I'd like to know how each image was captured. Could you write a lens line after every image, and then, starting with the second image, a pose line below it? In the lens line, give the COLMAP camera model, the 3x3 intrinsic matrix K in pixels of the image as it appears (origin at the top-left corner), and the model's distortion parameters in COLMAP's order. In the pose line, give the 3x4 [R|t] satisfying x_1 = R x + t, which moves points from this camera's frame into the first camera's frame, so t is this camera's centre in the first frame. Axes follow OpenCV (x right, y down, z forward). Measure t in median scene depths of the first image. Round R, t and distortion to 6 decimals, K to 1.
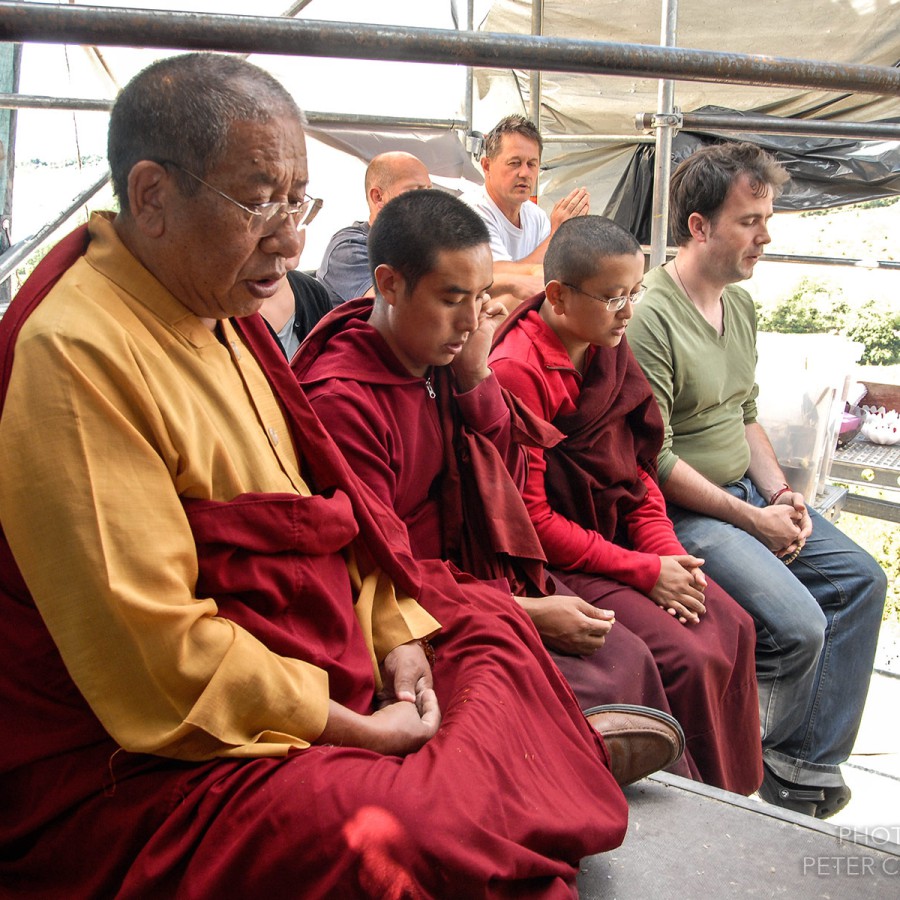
lens RADIAL K [[1126.1, 0, 450.0], [0, 1126.1, 450.0], [0, 0, 1]] dist [0.001556, -0.004053]
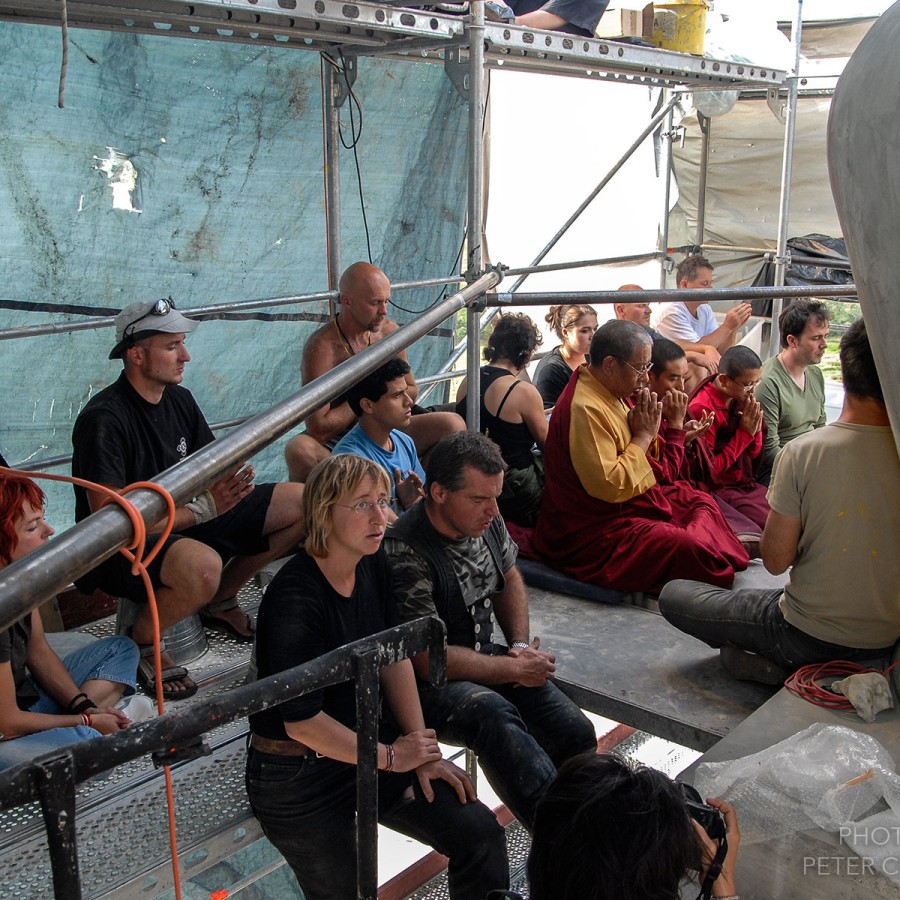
lens RADIAL K [[1126.1, 0, 450.0], [0, 1126.1, 450.0], [0, 0, 1]] dist [0.001556, -0.004053]
pose [[0.992536, 0.005499, -0.121829, -0.149969], [-0.006882, 0.999917, -0.010935, 0.029685], [0.121758, 0.011692, 0.992491, -1.138100]]
